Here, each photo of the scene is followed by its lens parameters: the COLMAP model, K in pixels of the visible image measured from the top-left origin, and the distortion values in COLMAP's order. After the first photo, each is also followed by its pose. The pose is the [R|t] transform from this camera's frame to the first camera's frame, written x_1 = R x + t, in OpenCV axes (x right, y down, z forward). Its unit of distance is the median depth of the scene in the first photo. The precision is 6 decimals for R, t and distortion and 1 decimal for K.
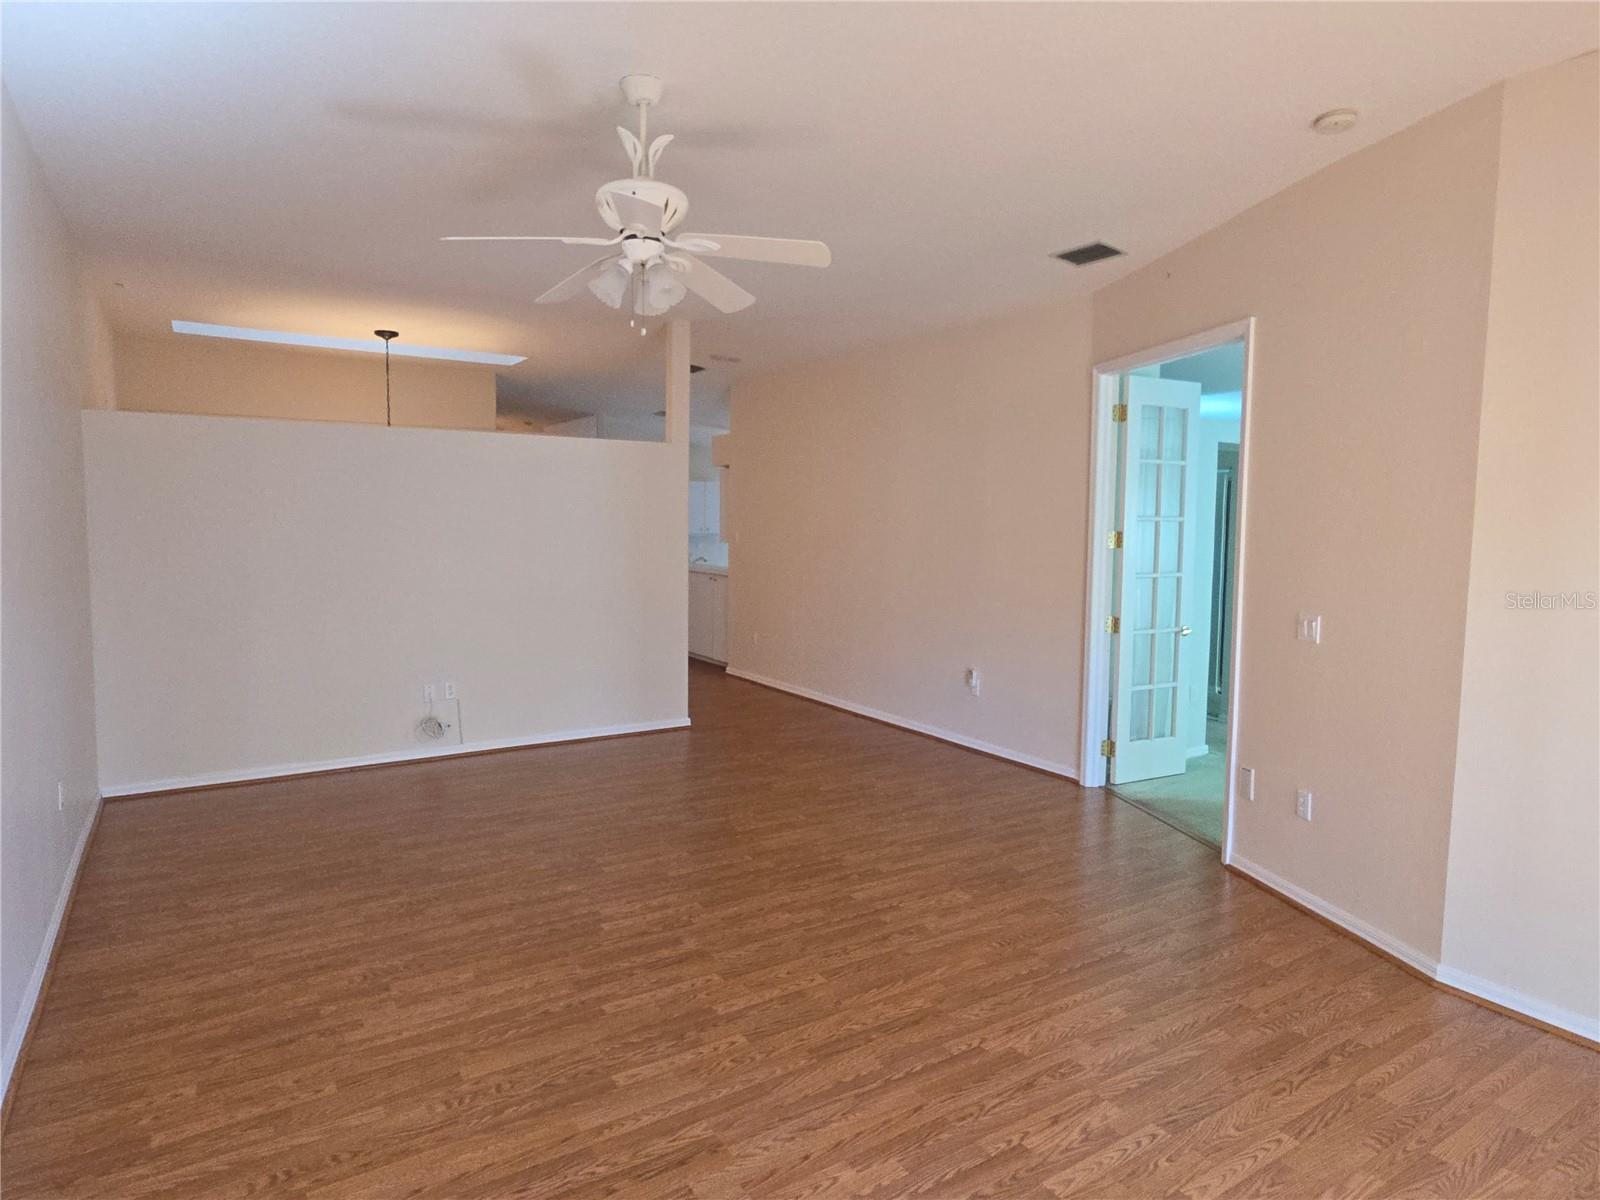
lens RADIAL K [[928.9, 0, 792.6], [0, 928.9, 596.7], [0, 0, 1]] dist [0.014139, -0.002314]
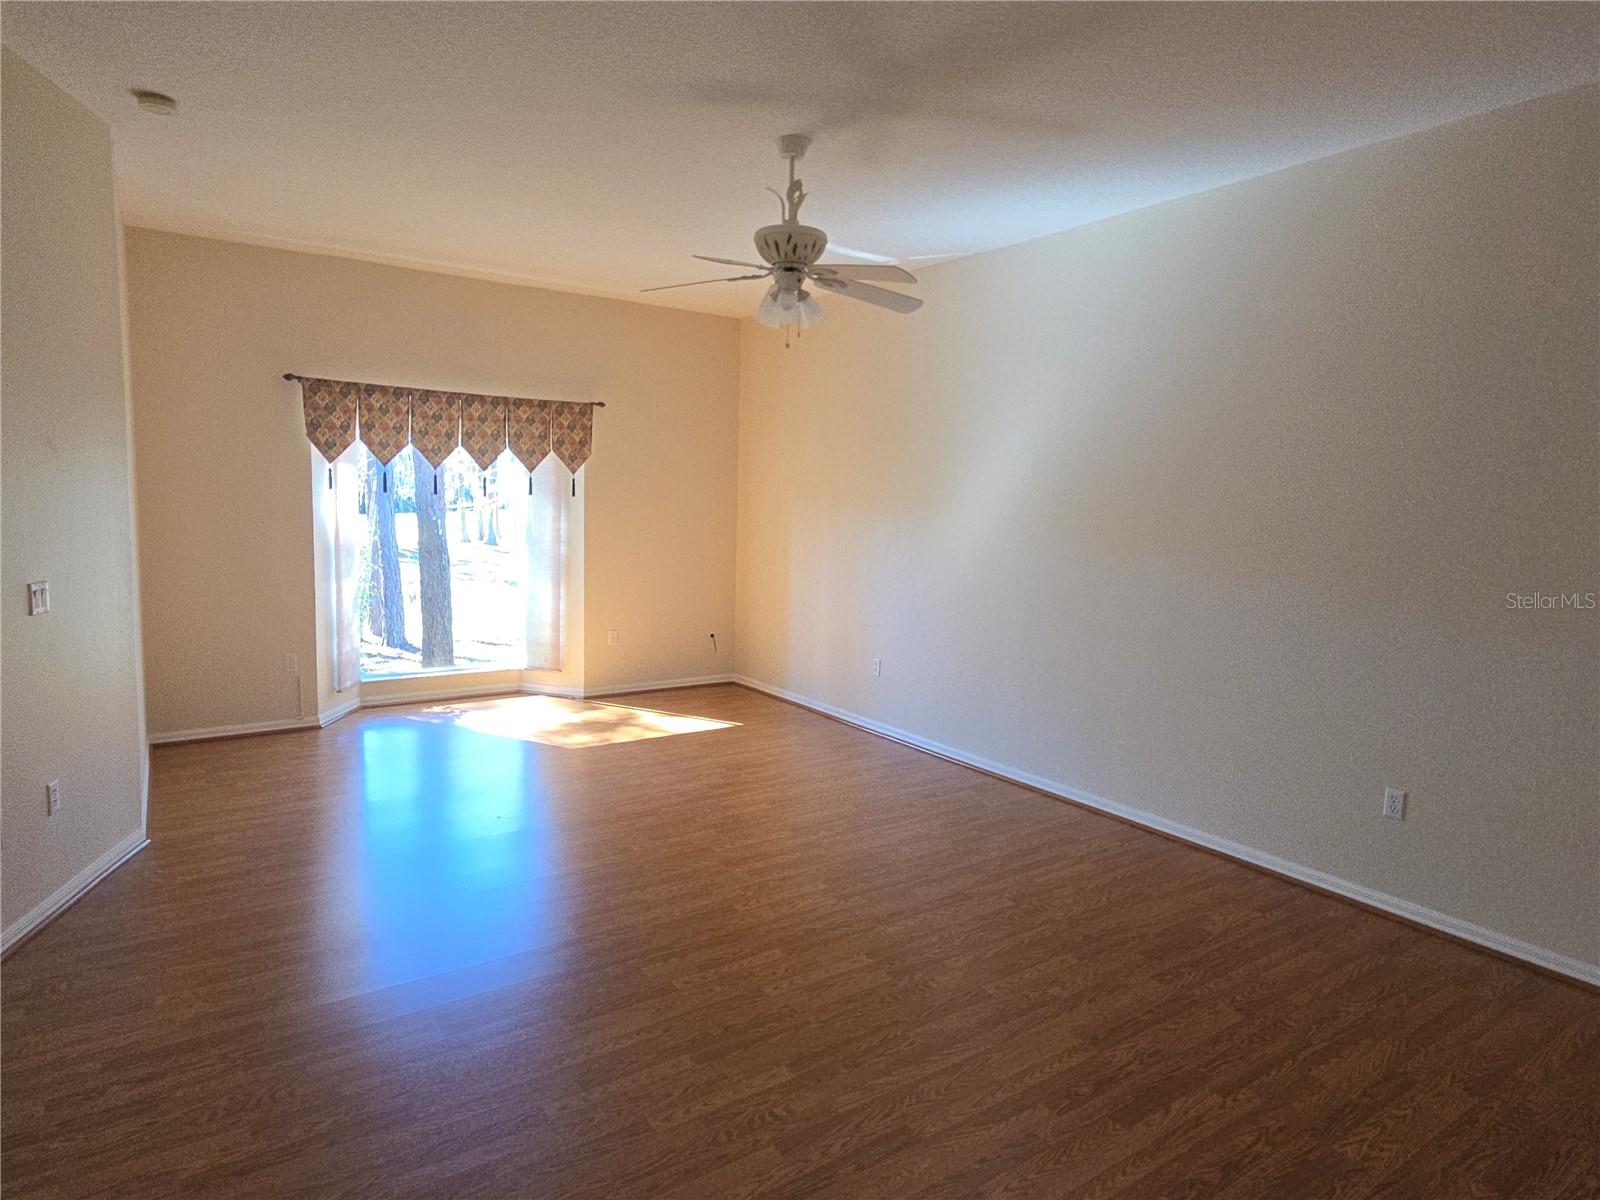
lens RADIAL K [[928.9, 0, 799.4], [0, 928.9, 594.7], [0, 0, 1]] dist [0.014139, -0.002314]
pose [[-0.998909, -0.033898, -0.032134, -0.135483], [-0.039333, 0.981515, 0.187301, -0.174488], [0.025191, 0.188360, -0.981777, 2.064256]]
